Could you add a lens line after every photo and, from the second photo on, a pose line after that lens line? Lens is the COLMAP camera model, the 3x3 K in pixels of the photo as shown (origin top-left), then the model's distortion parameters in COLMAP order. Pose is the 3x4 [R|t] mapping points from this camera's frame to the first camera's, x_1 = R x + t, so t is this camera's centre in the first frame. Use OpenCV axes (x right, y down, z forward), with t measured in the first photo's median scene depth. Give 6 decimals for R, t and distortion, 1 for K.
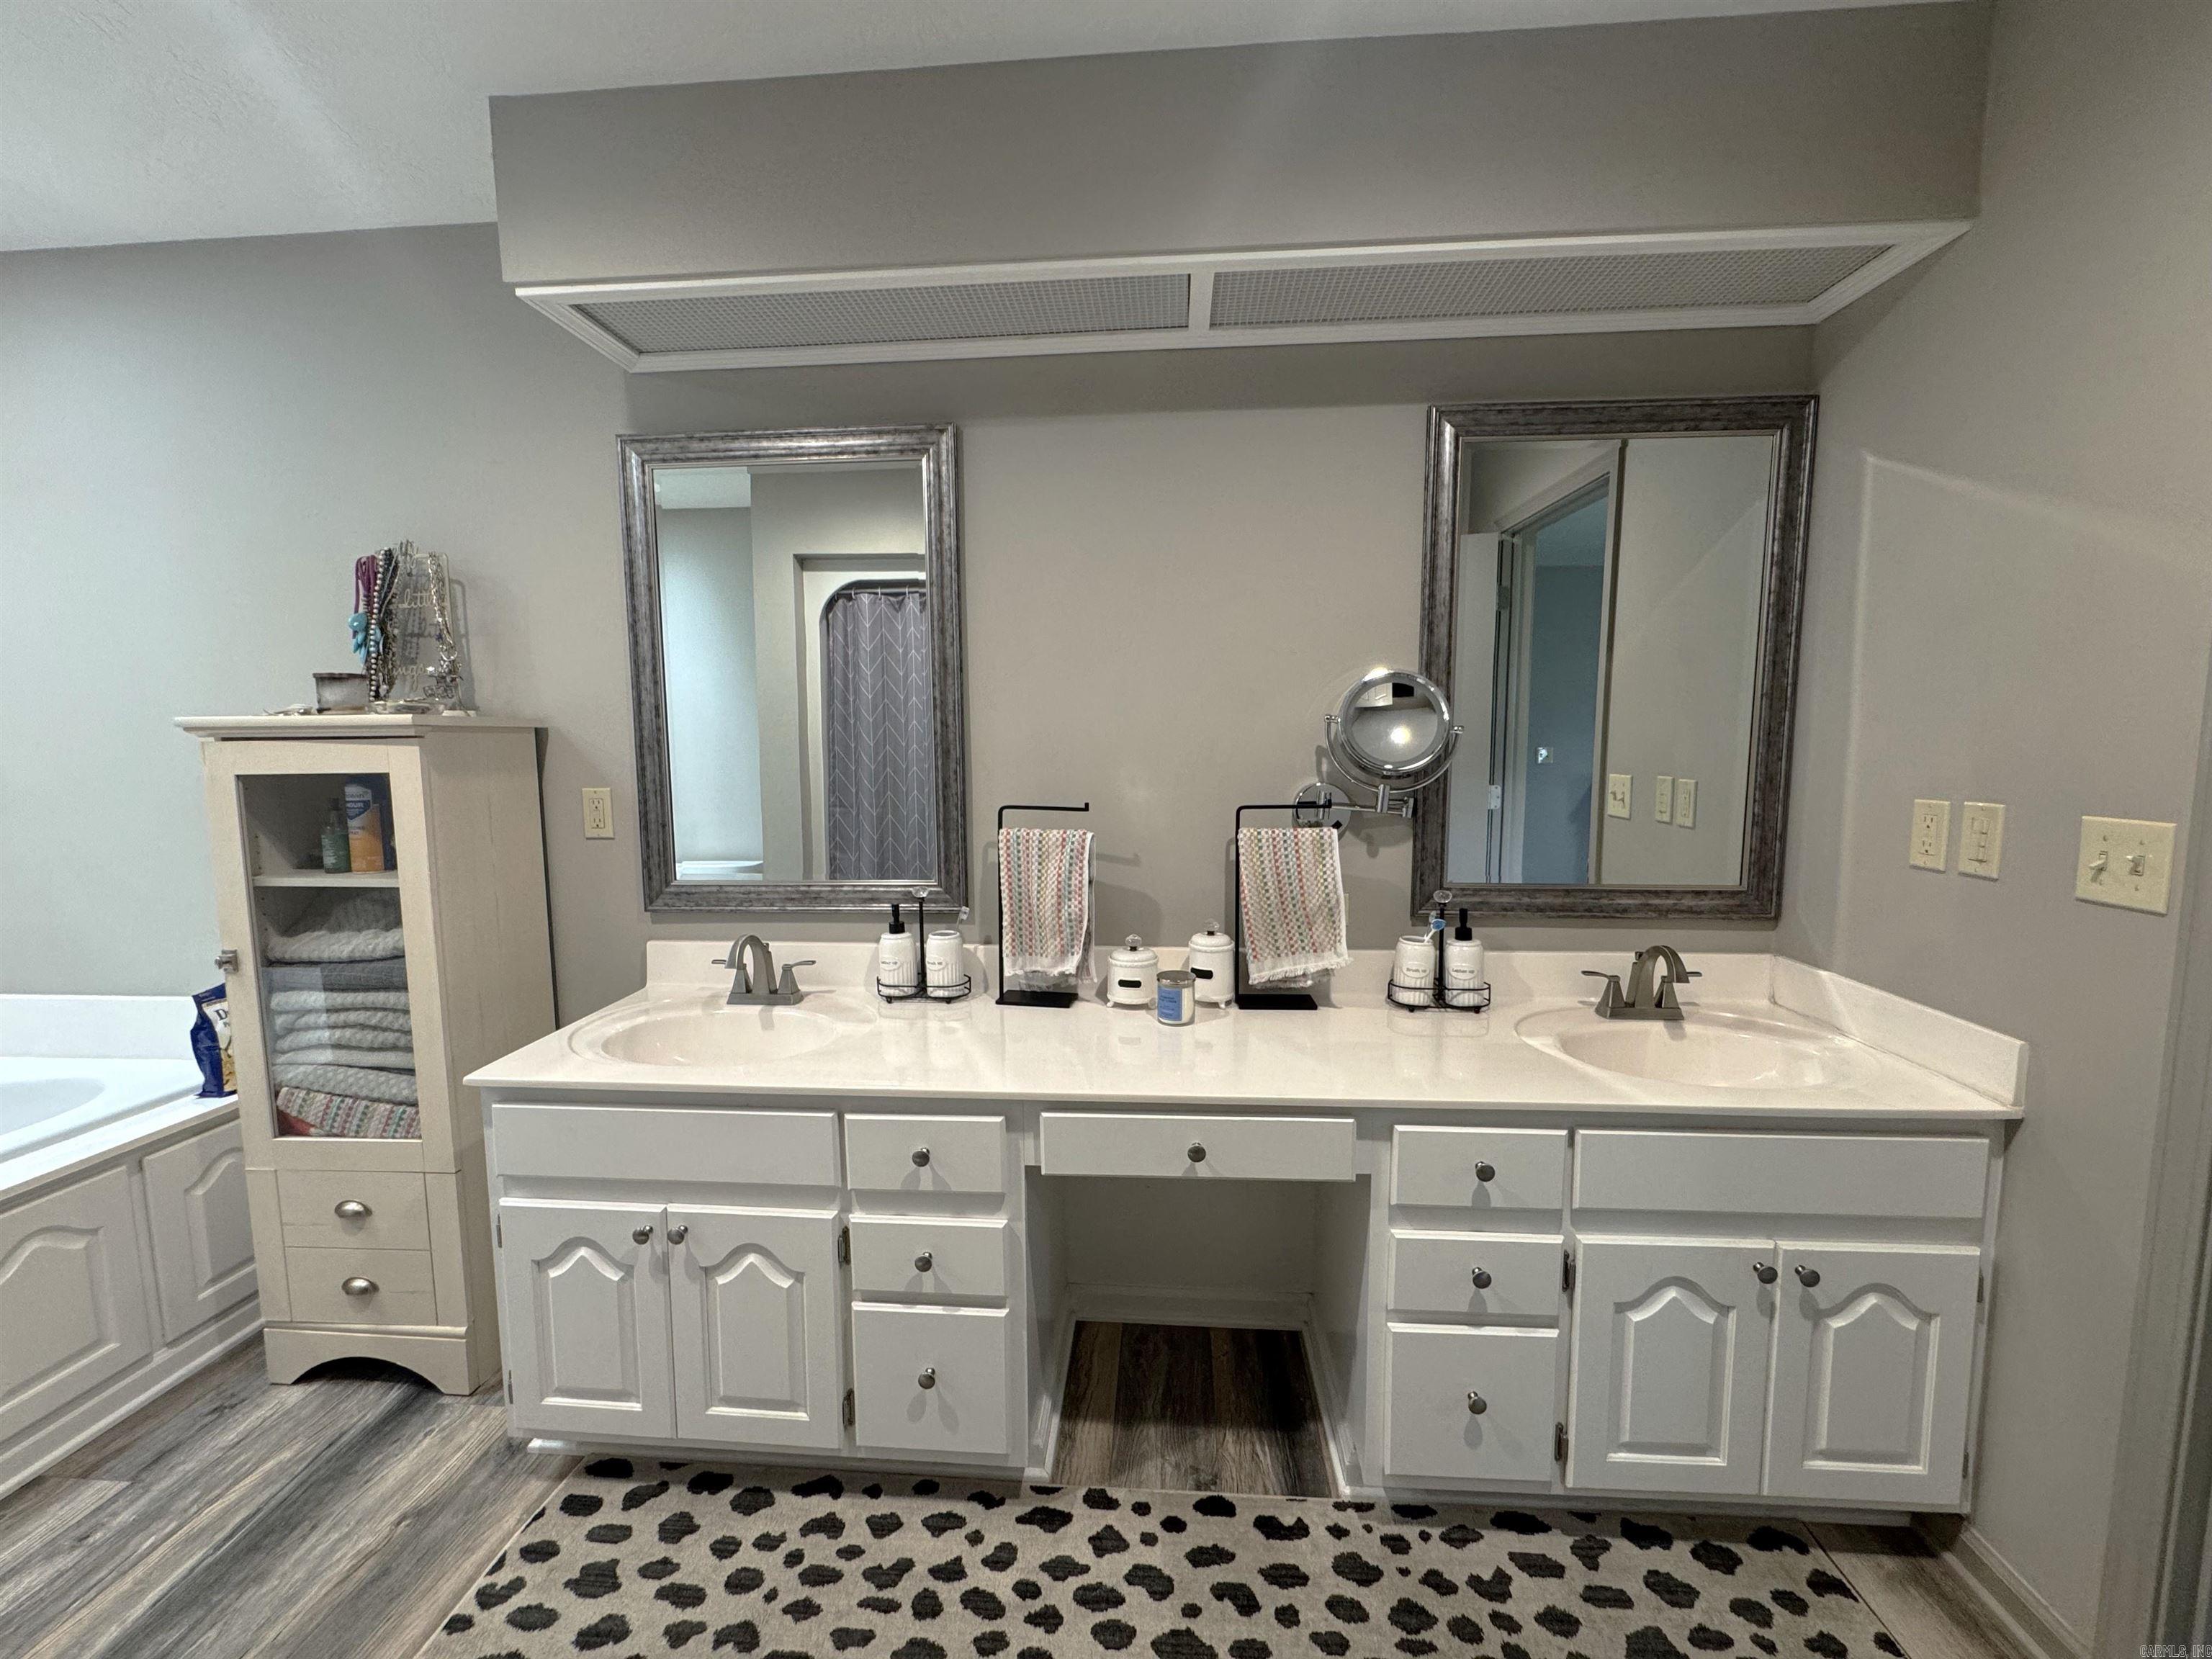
lens RADIAL K [[882.6, 0, 1109.7], [0, 882.6, 819.8], [0, 0, 1]] dist [-0.002872, 0.000069]
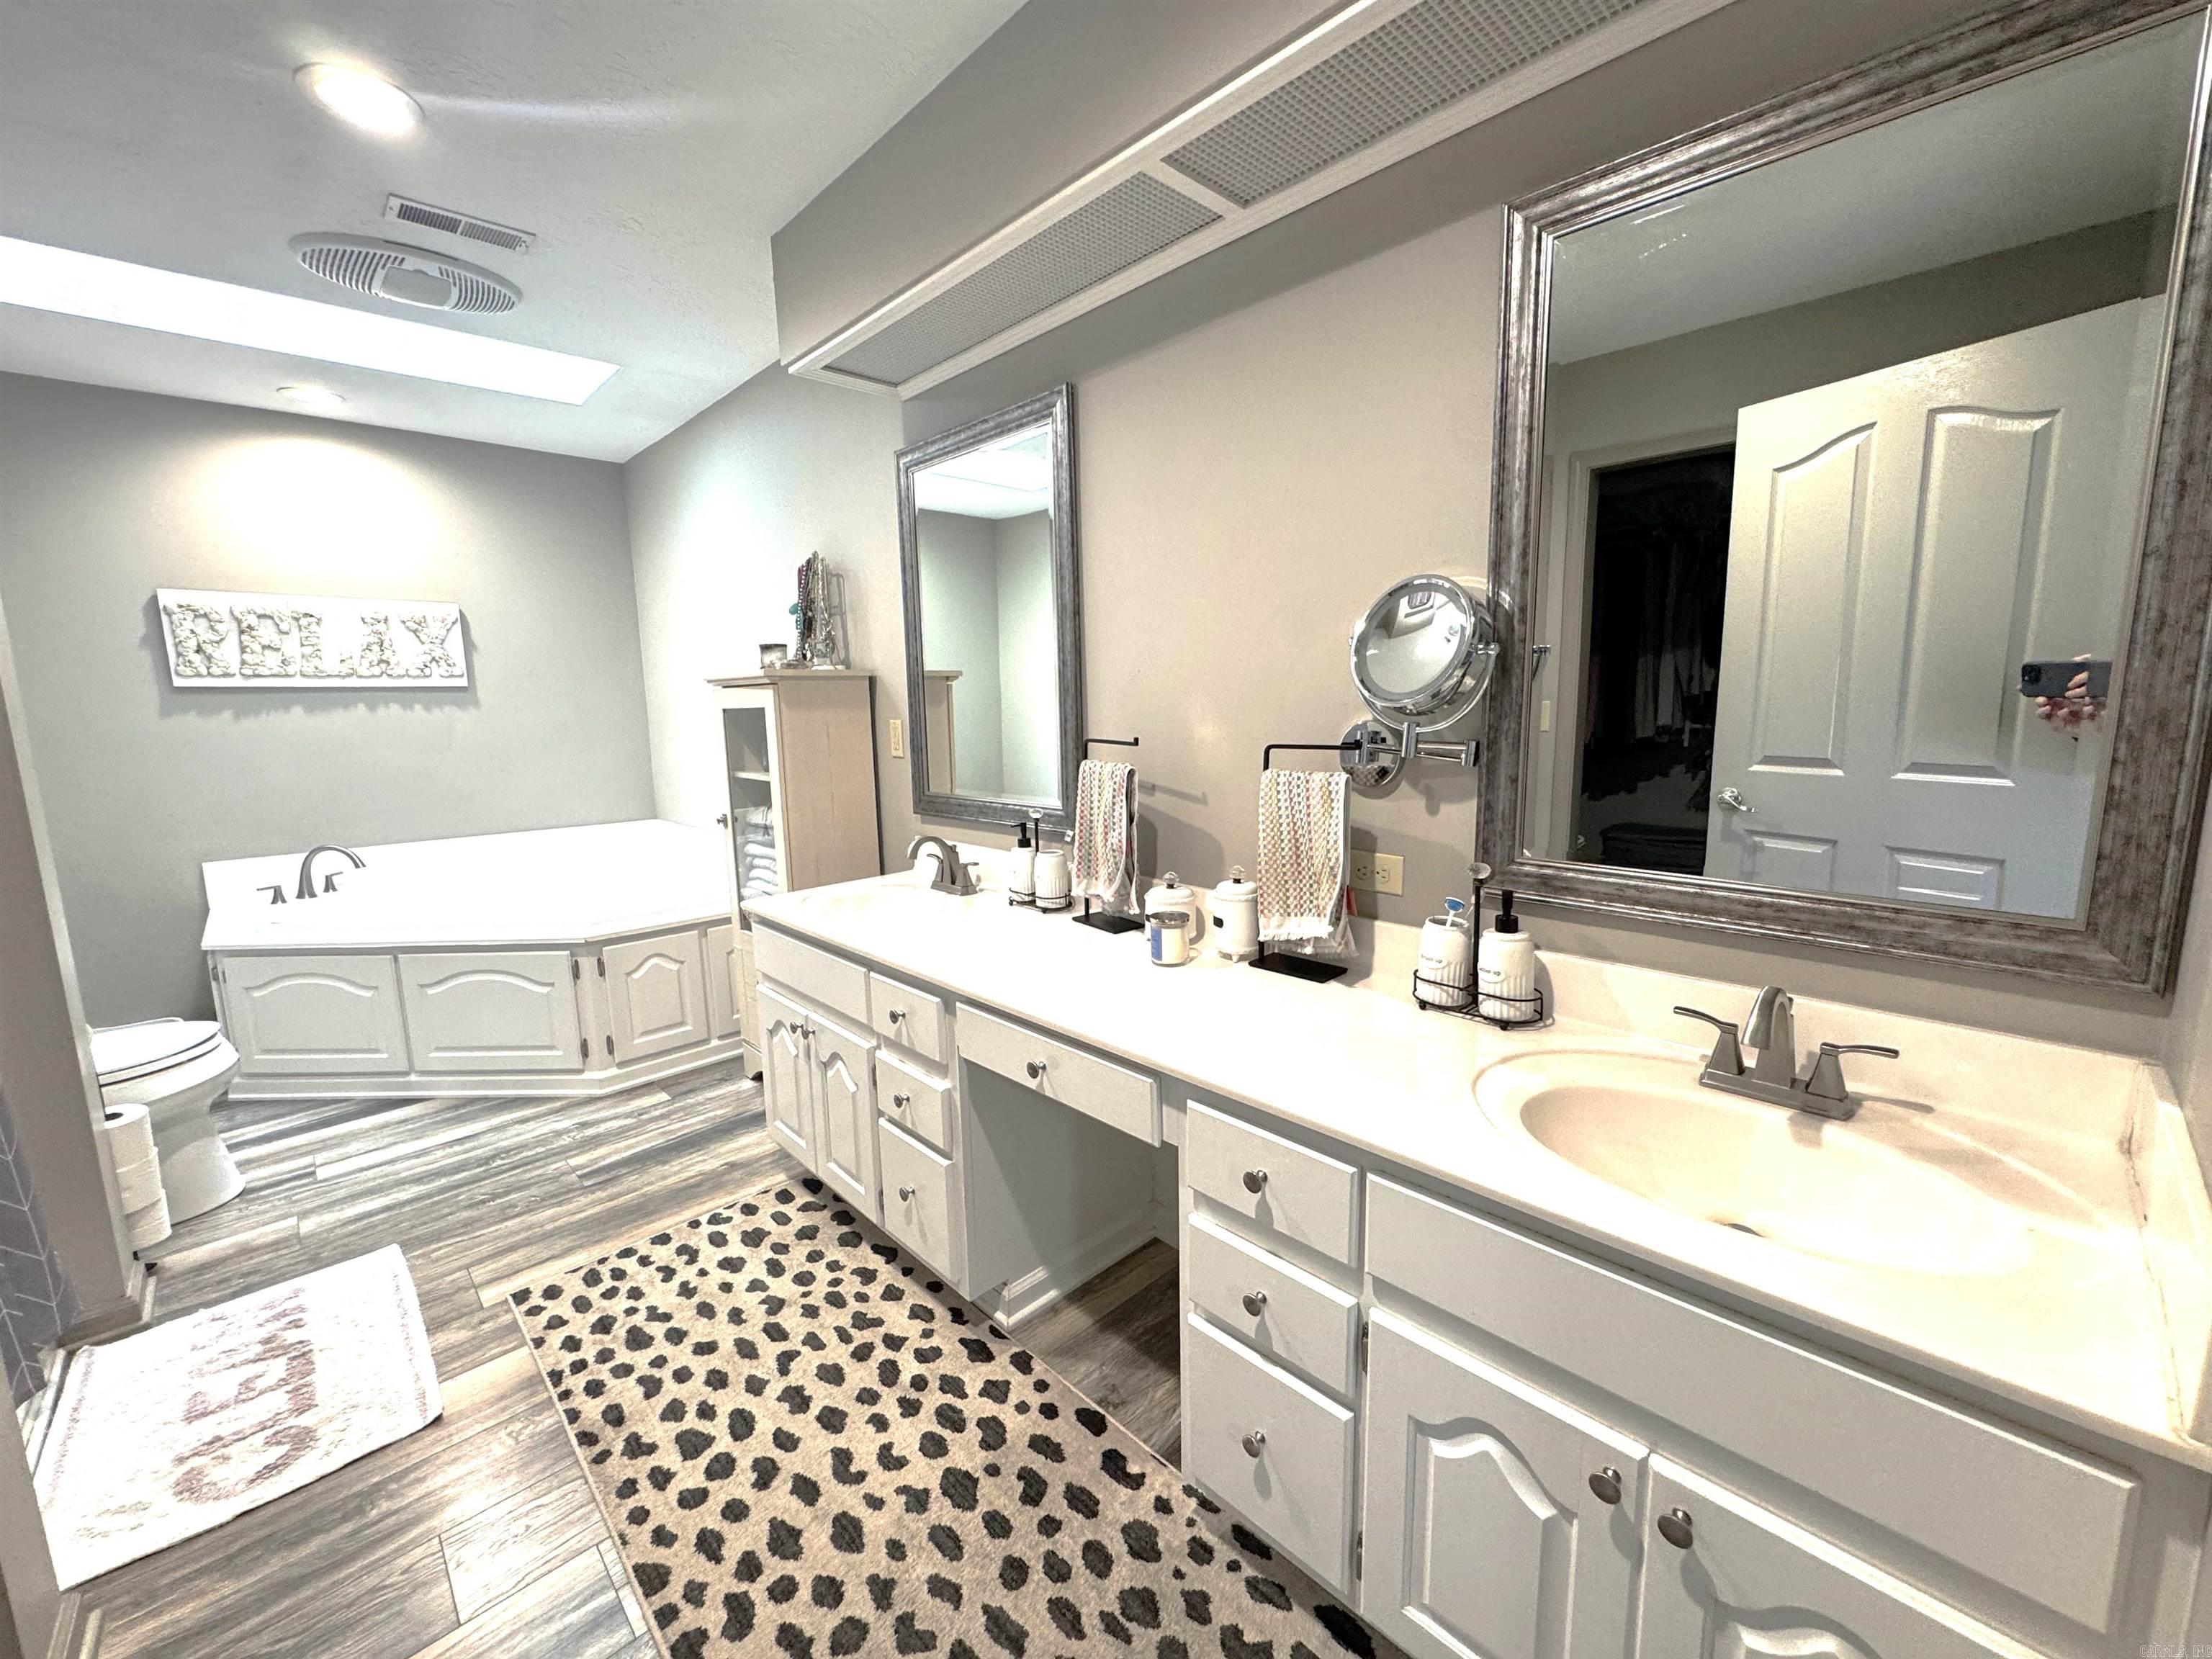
lens RADIAL K [[882.6, 0, 1108.8], [0, 882.6, 820.7], [0, 0, 1]] dist [-0.002872, 0.000069]
pose [[0.747260, 0.083583, -0.659254, 0.763394], [-0.044154, 0.996111, 0.076244, -0.000055], [0.663063, -0.027866, 0.748045, 0.262572]]
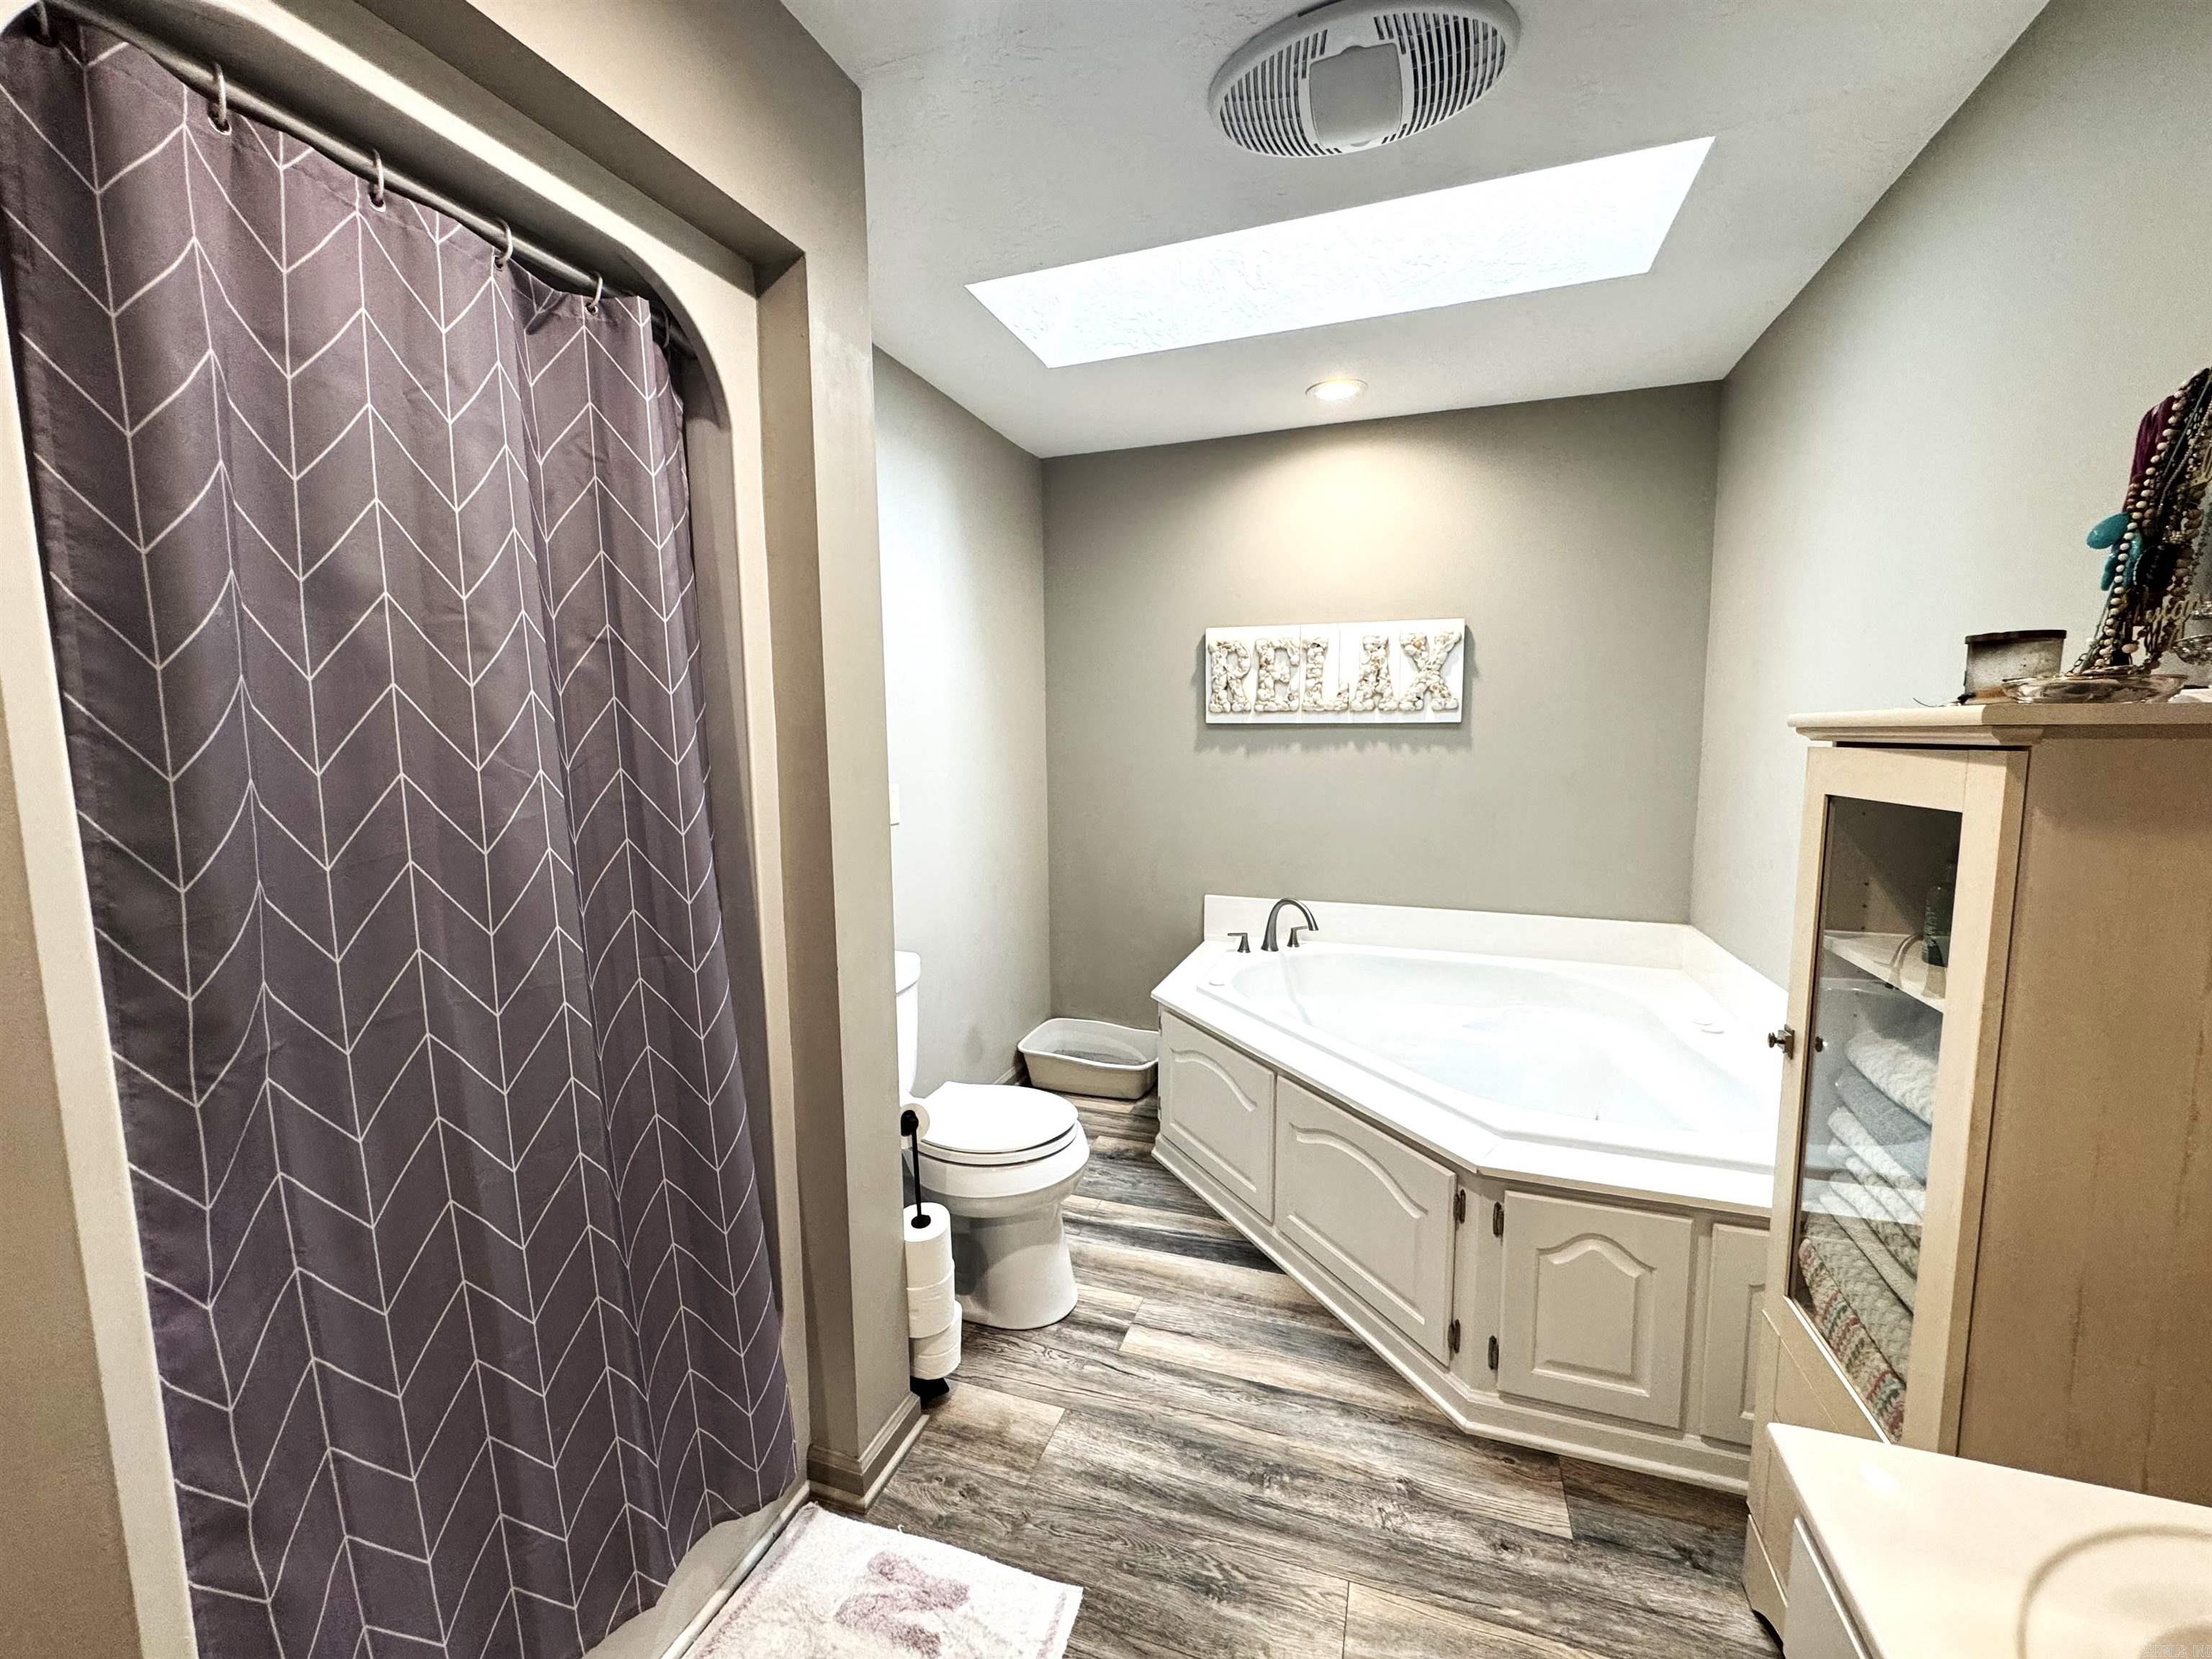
lens RADIAL K [[882.6, 0, 1104.9], [0, 882.6, 825.1], [0, 0, 1]] dist [-0.002872, 0.000069]
pose [[-0.261765, 0.108799, -0.958980, -0.177166], [-0.080652, 0.987684, 0.134070, -0.085553], [0.961756, 0.112439, -0.249766, 0.706688]]
